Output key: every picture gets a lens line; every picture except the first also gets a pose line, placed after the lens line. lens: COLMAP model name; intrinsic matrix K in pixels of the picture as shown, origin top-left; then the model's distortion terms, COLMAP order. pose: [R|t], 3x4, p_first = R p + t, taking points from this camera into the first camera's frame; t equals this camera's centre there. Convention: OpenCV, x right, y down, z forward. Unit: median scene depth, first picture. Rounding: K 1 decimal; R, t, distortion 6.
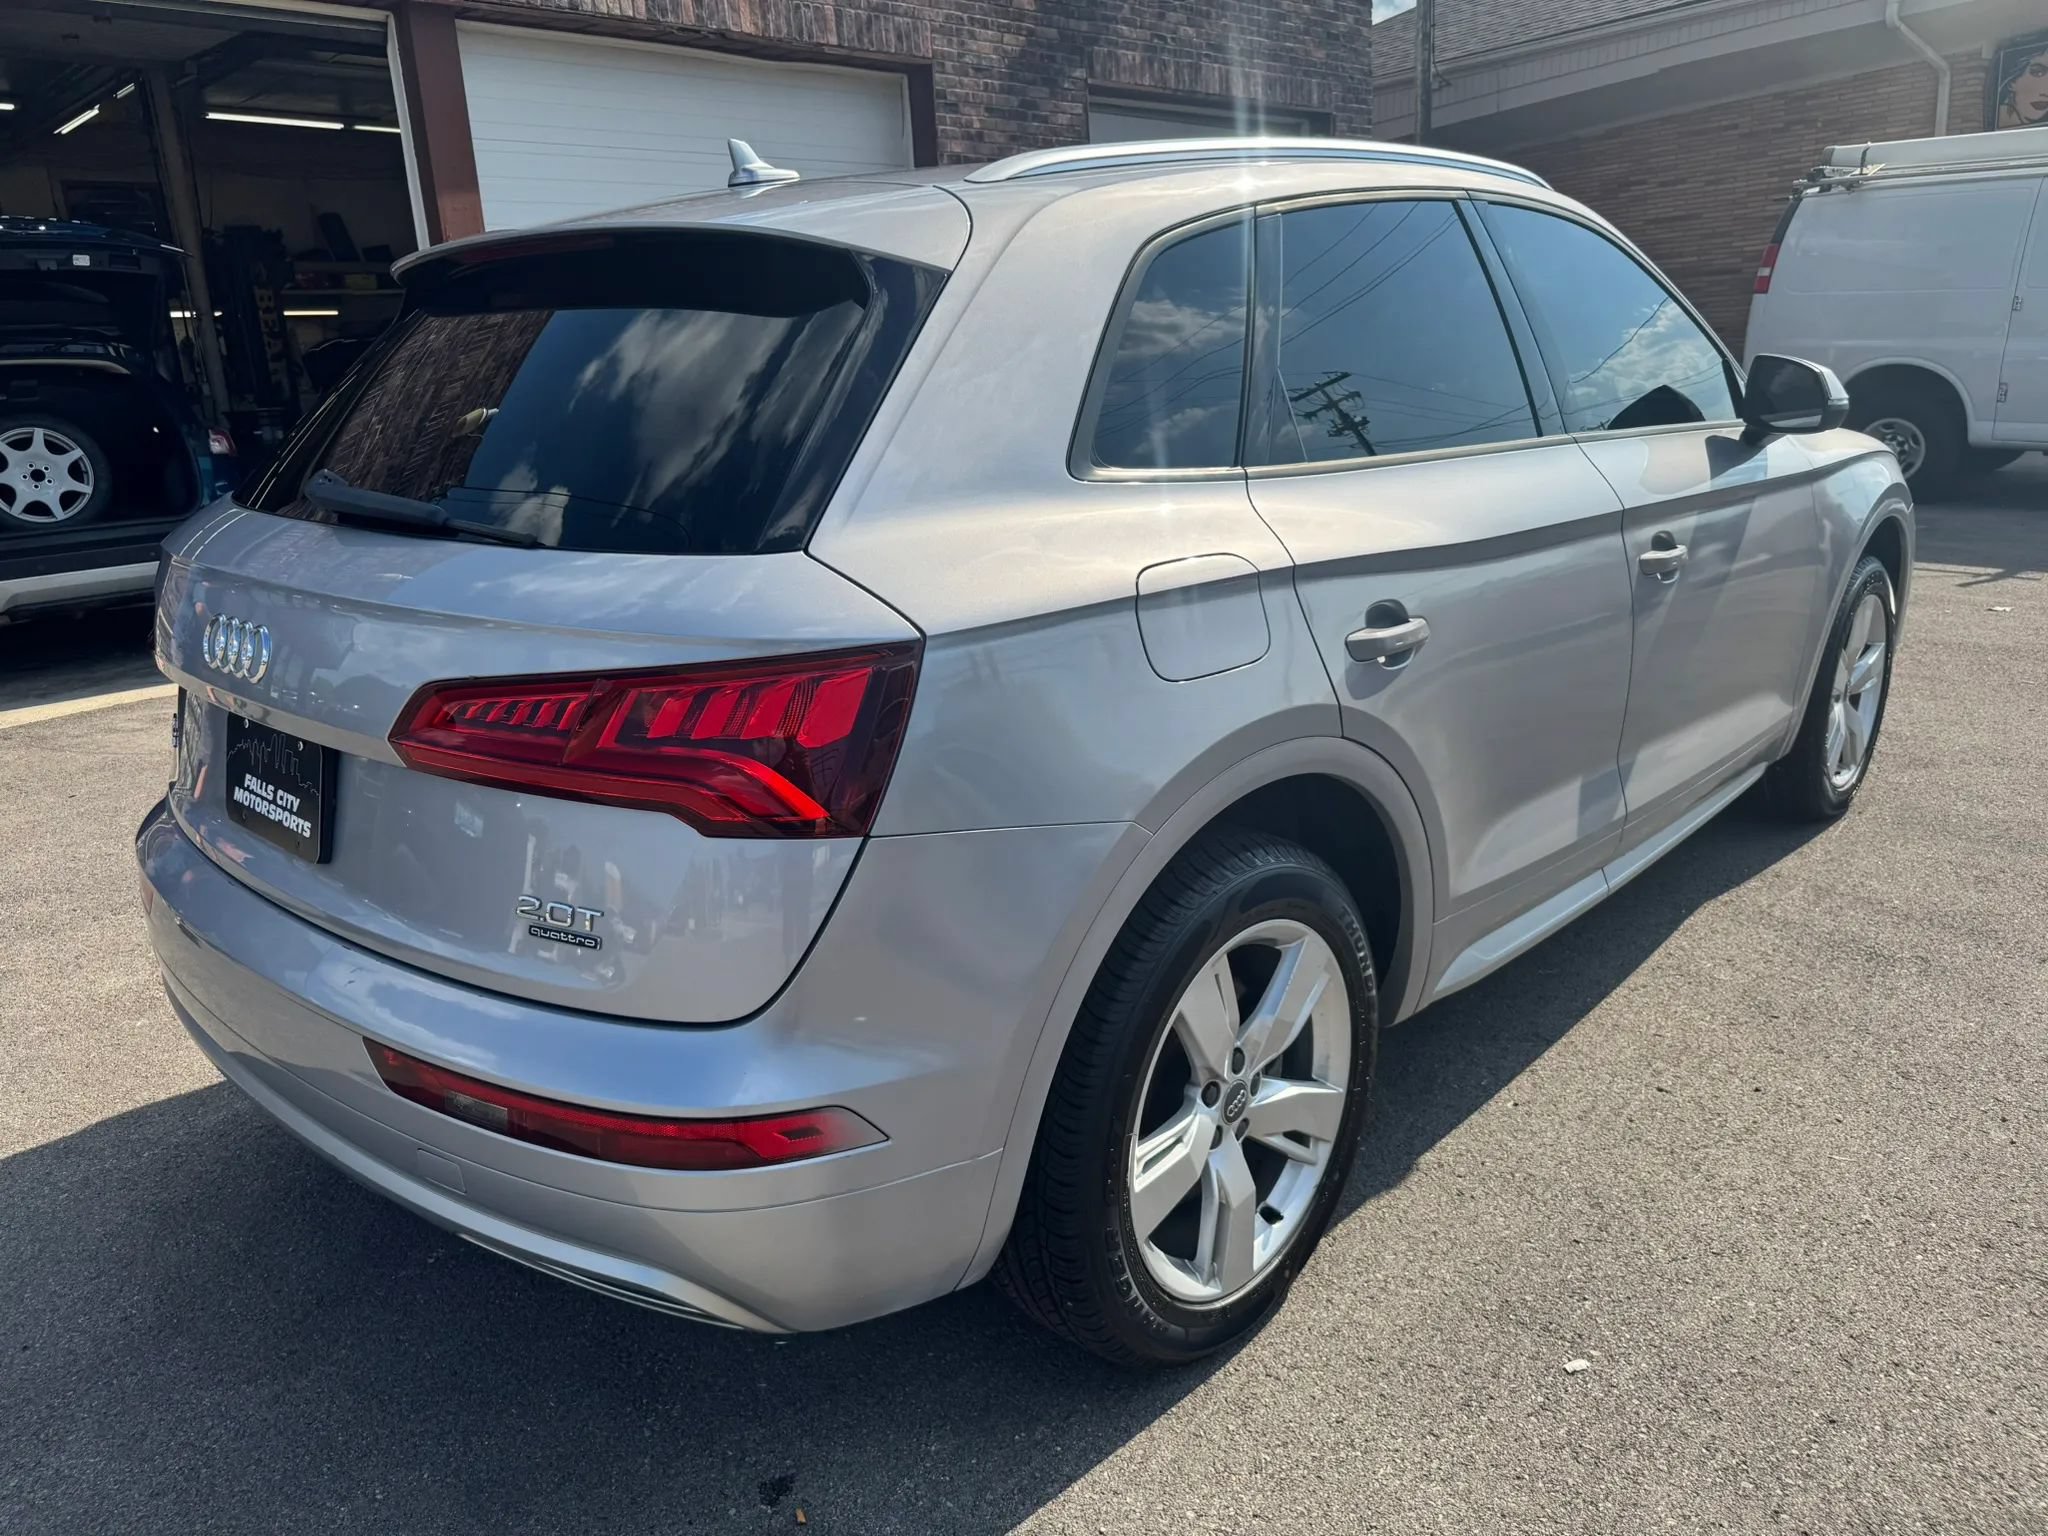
lens RADIAL K [[1465.9, 0, 1024.0], [0, 1465.9, 768.0], [0, 0, 1]] dist [0.003682, -0.010019]
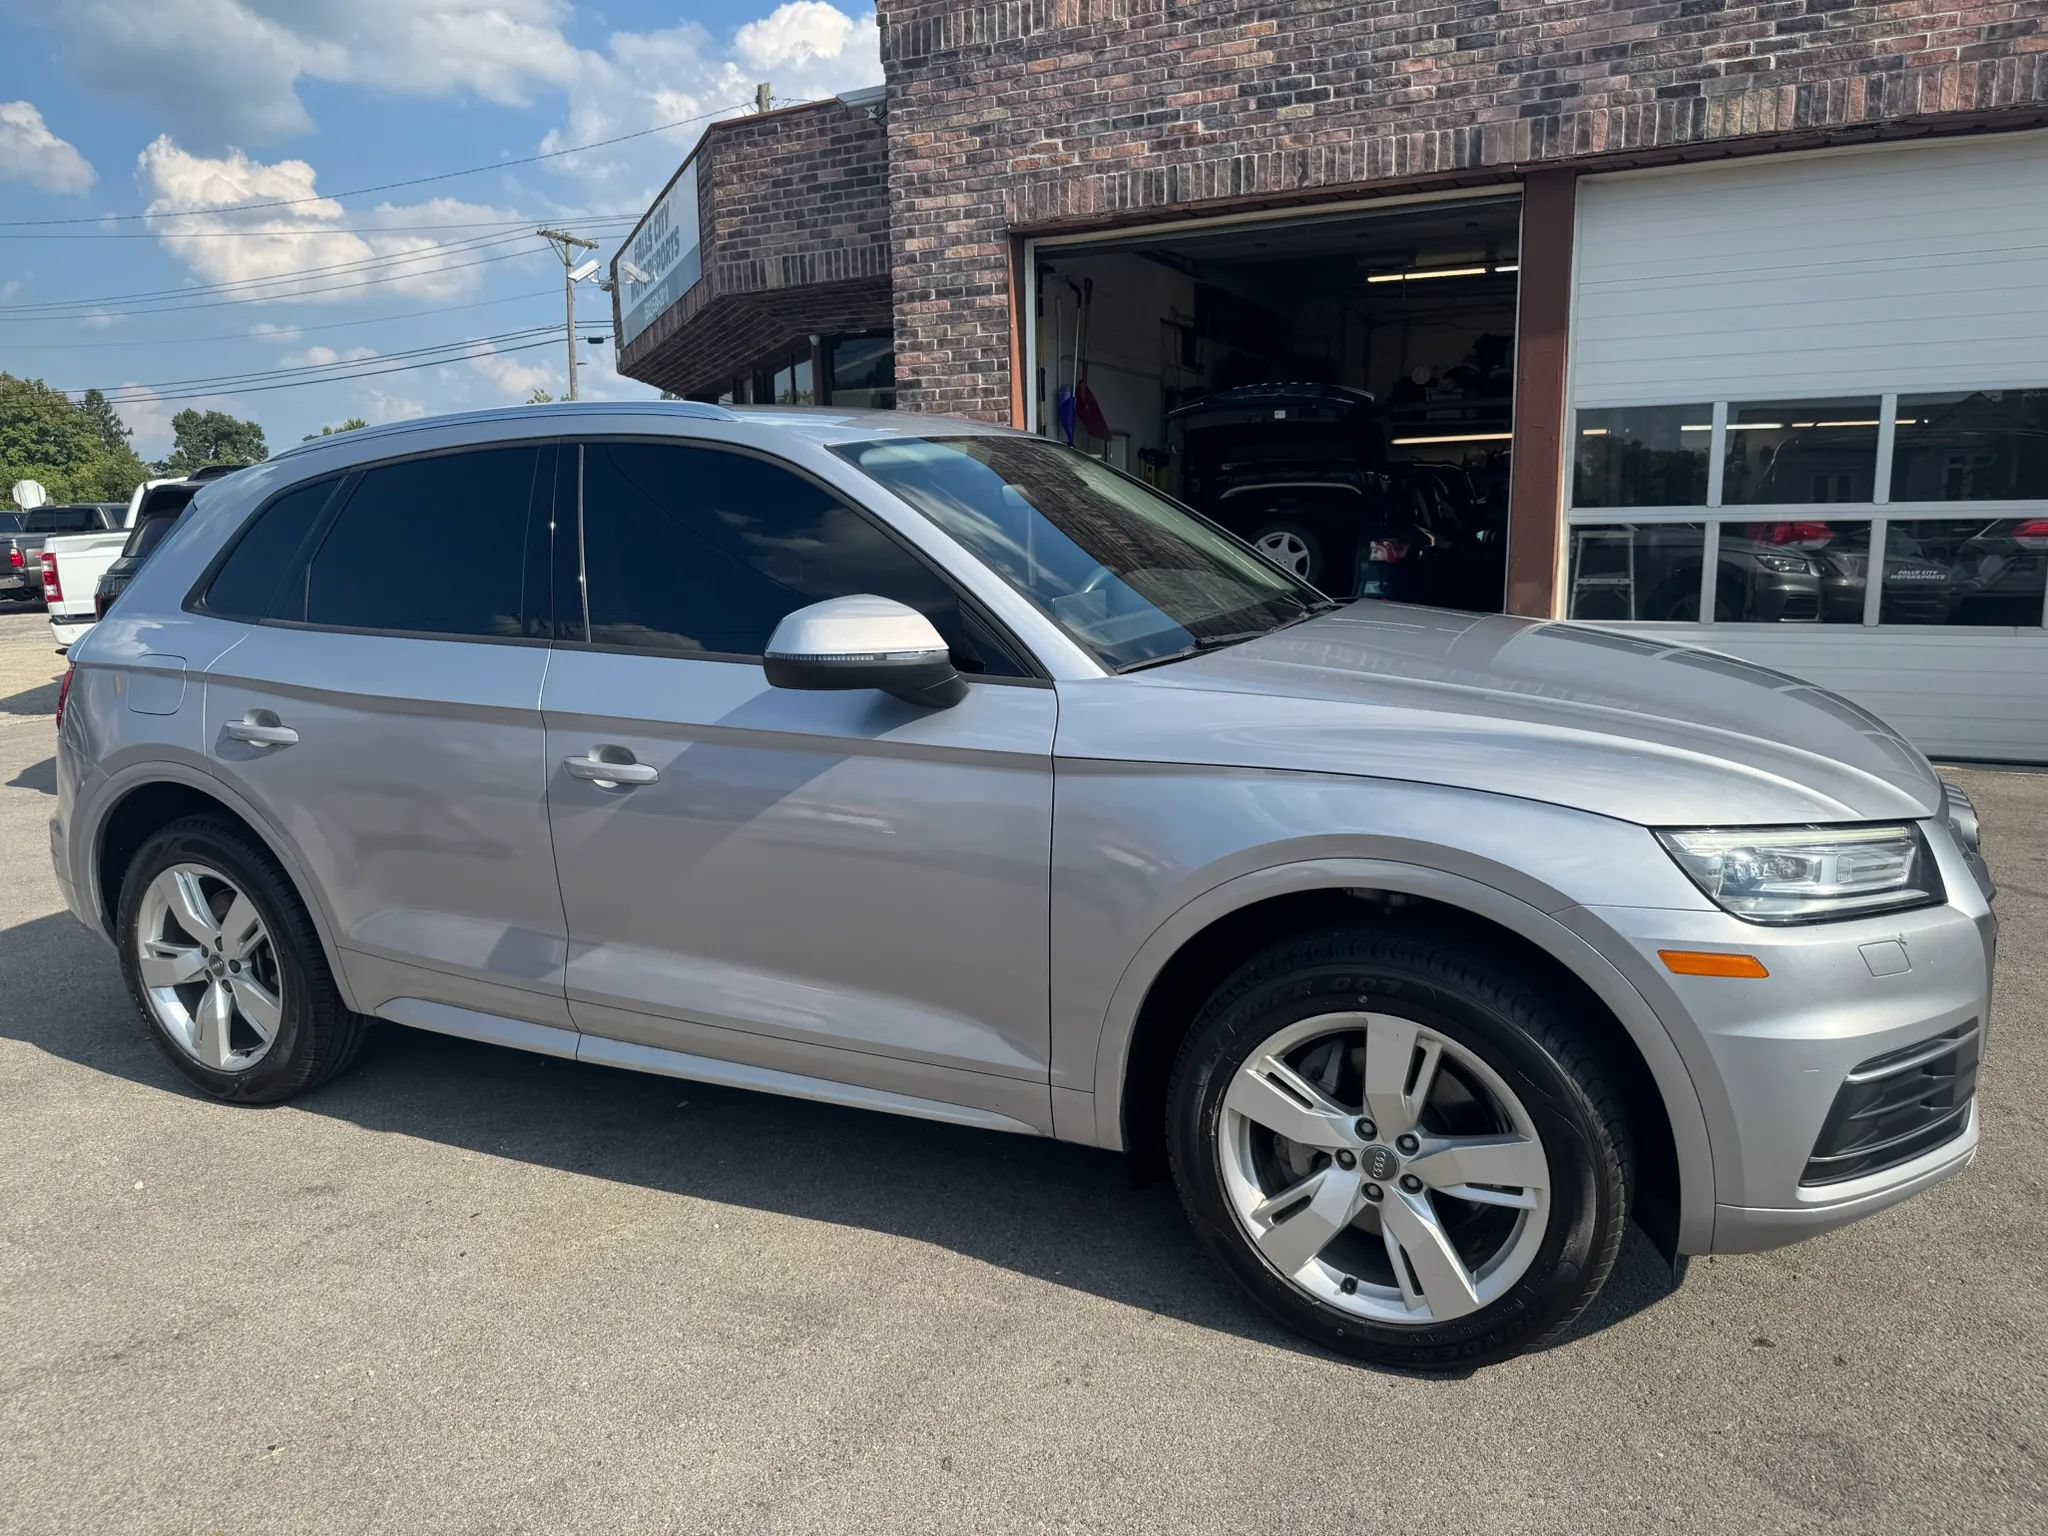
lens RADIAL K [[1466.1, 0, 1023.5], [0, 1466.1, 777.8], [0, 0, 1]] dist [0.021641, -0.047663]
pose [[0.297313, 0.210006, -0.931398, 1.068350], [-0.252250, 0.958127, 0.135511, -0.250497], [0.920856, 0.194656, 0.337837, 0.653078]]
